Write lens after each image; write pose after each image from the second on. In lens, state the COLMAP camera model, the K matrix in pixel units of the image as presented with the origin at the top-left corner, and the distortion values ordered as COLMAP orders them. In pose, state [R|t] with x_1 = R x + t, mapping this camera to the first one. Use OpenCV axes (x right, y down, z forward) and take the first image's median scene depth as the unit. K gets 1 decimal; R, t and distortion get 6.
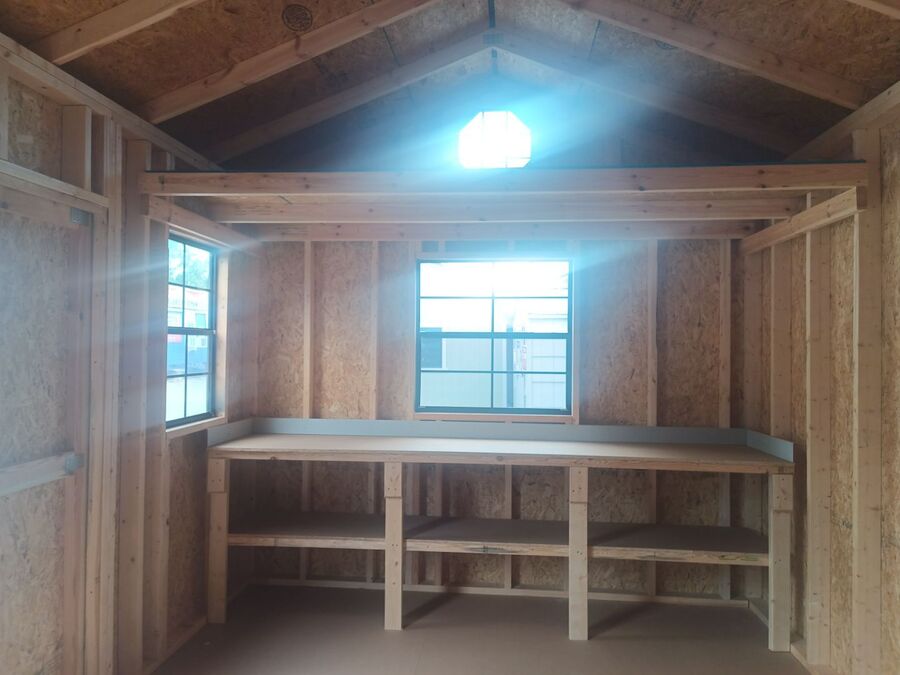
lens RADIAL K [[665.6, 0, 448.2], [0, 665.6, 336.9], [0, 0, 1]] dist [0.048675, -0.021660]
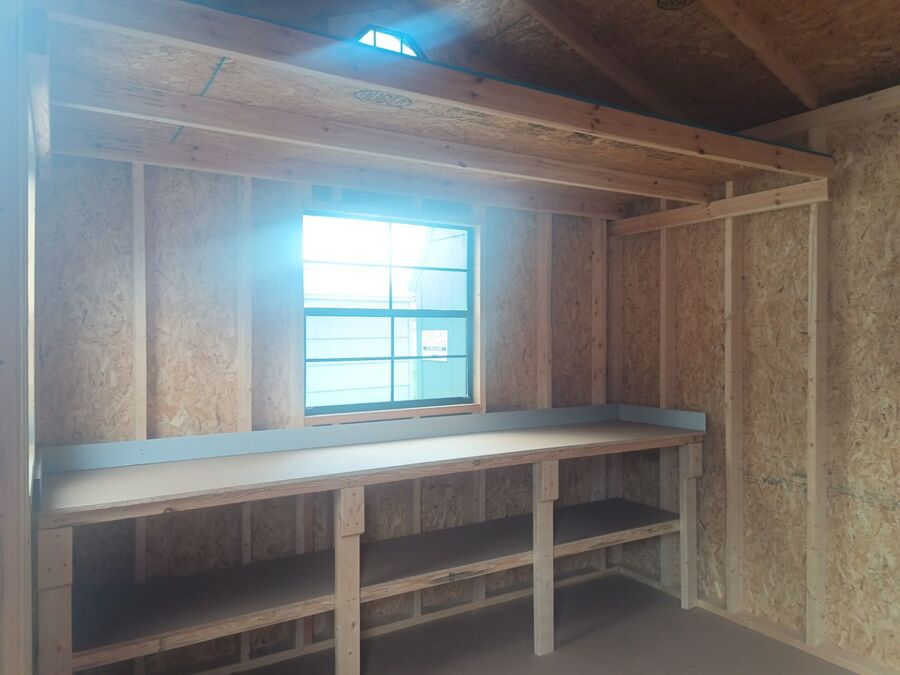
lens RADIAL K [[665.6, 0, 451.4], [0, 665.6, 336.7], [0, 0, 1]] dist [0.048675, -0.021660]
pose [[0.803181, -0.015360, 0.595538, -0.365162], [0.000190, 0.999674, 0.025526, 0.006038], [-0.595736, -0.020389, 0.802922, 0.309208]]
